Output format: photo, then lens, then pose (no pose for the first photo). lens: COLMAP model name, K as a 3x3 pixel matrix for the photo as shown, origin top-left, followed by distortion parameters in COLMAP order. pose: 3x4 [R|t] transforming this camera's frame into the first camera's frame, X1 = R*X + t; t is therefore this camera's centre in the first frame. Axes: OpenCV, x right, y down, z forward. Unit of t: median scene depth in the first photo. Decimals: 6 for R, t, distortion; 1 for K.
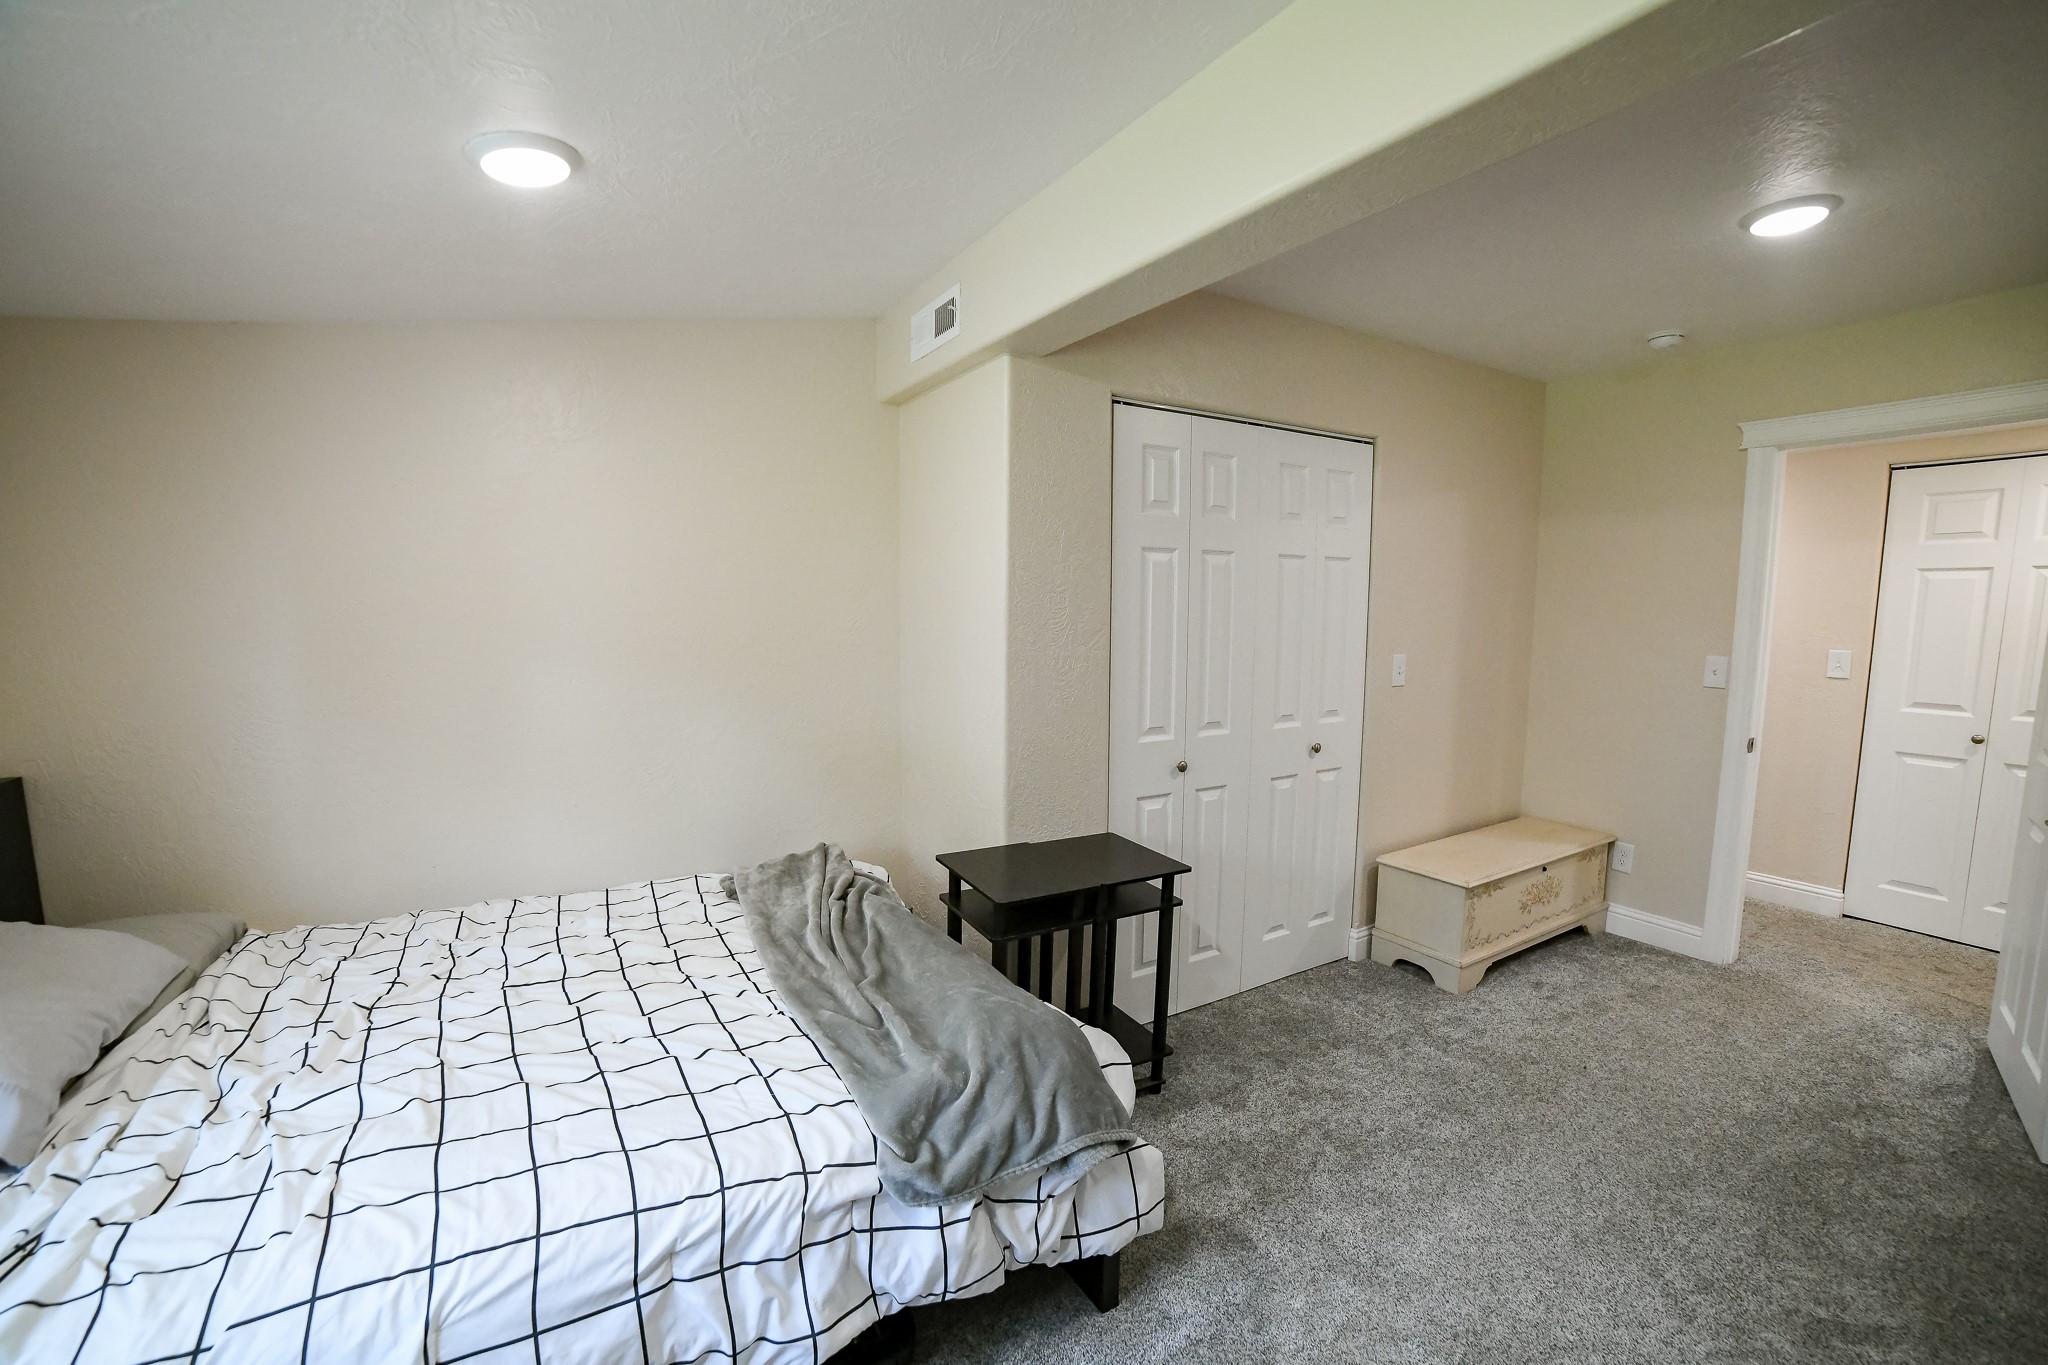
lens RADIAL K [[840.1, 0, 1037.2], [0, 840.1, 694.5], [0, 0, 1]] dist [-0.098189, 0.033610]
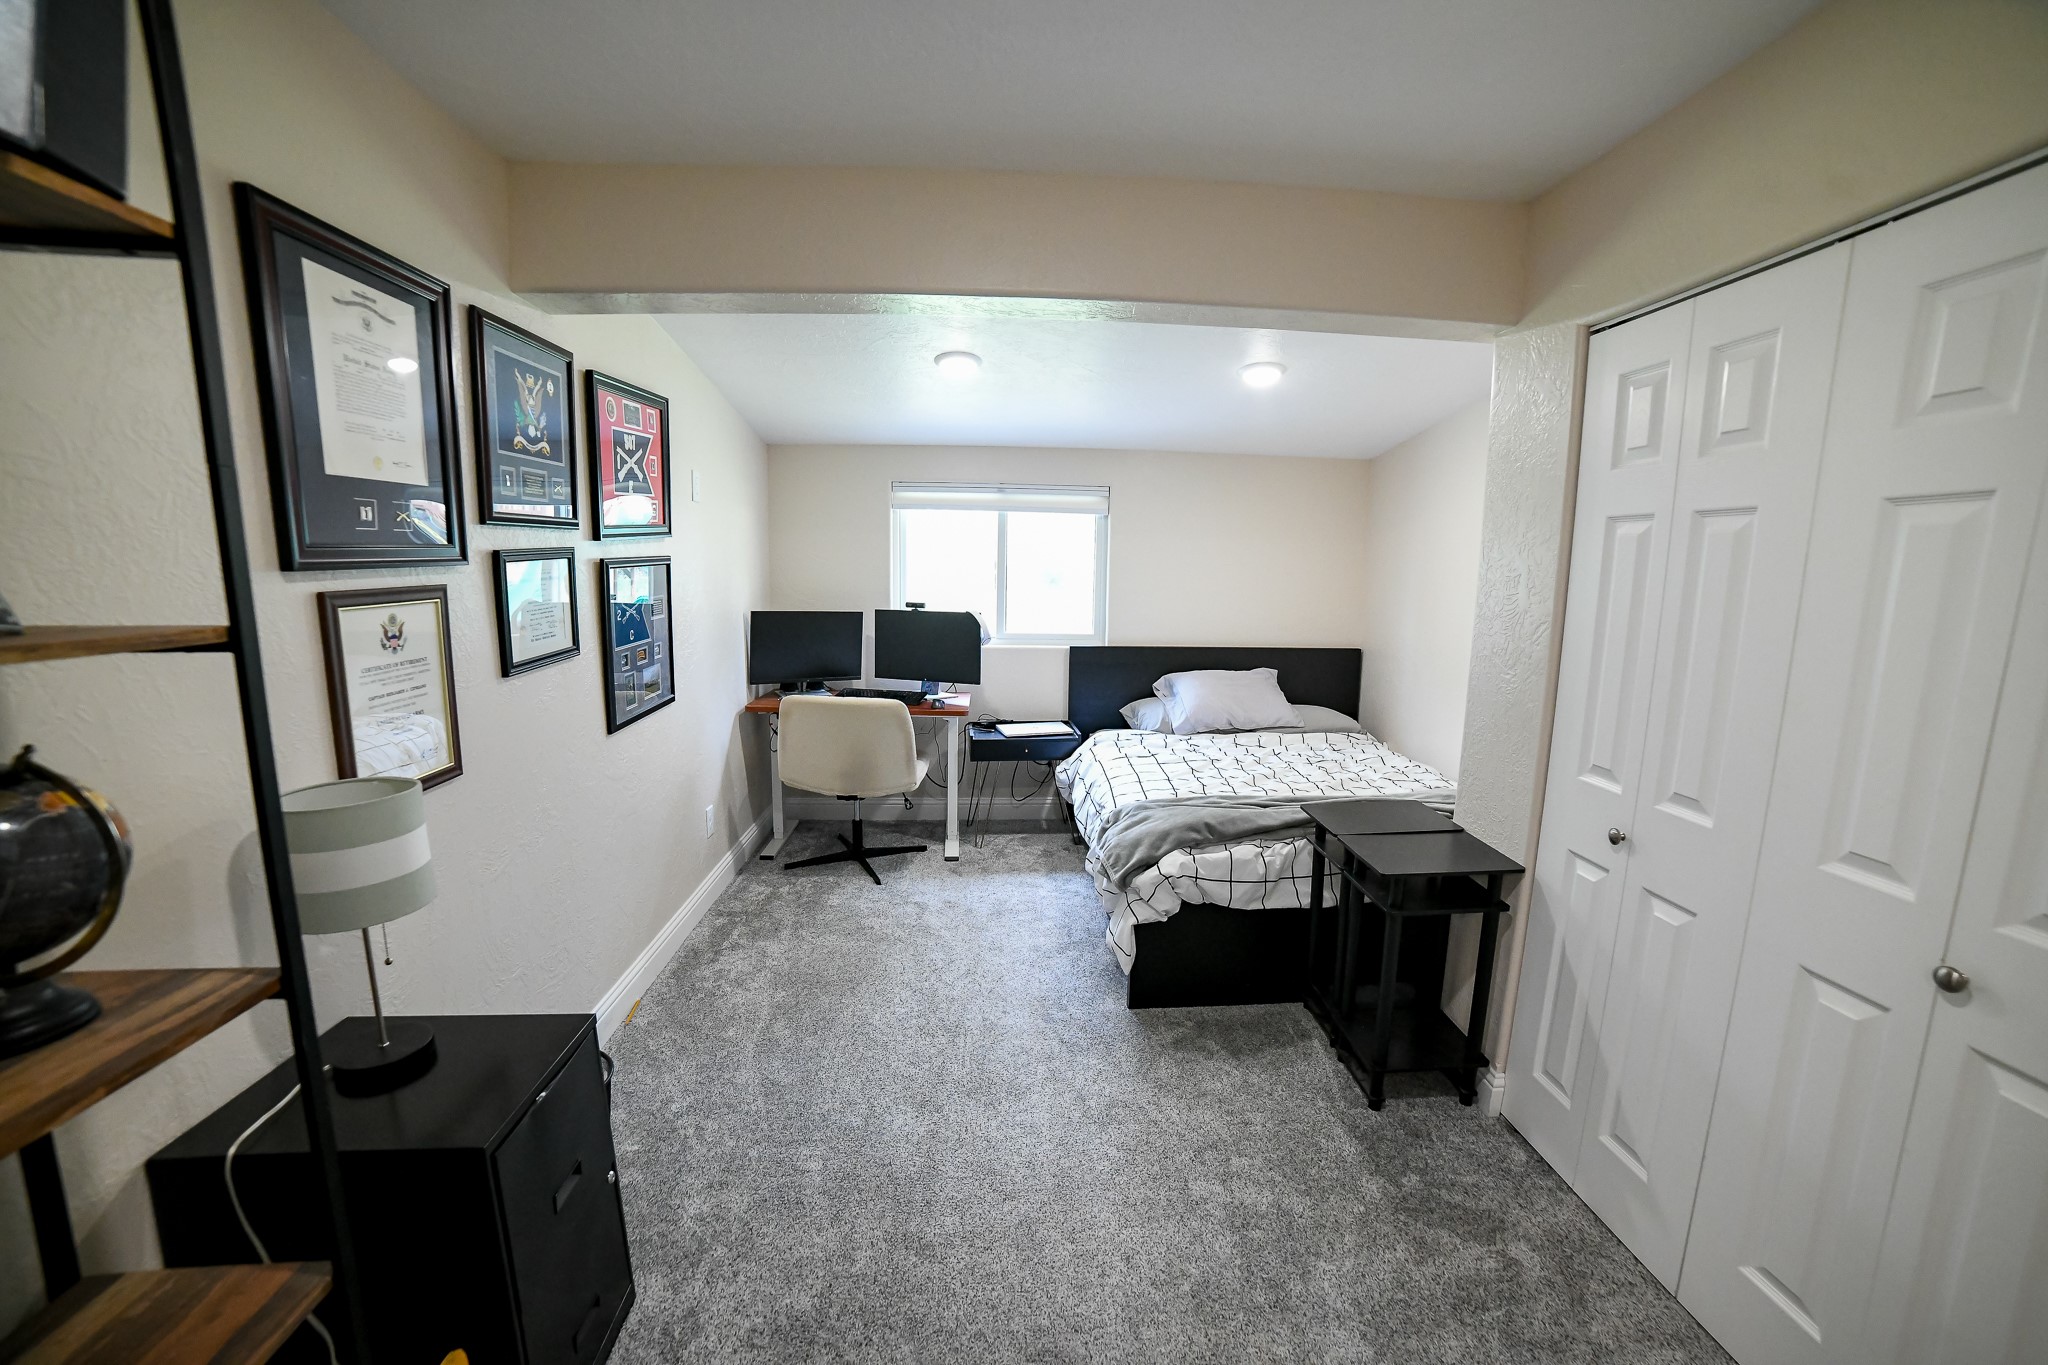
lens RADIAL K [[840.1, 0, 1037.2], [0, 840.1, 694.5], [0, 0, 1]] dist [-0.098189, 0.033610]
pose [[-0.471549, 0.118416, -0.873853, 0.932173], [-0.118343, 0.973482, 0.195777, -0.096290], [0.873863, 0.195733, -0.445030, 0.841581]]
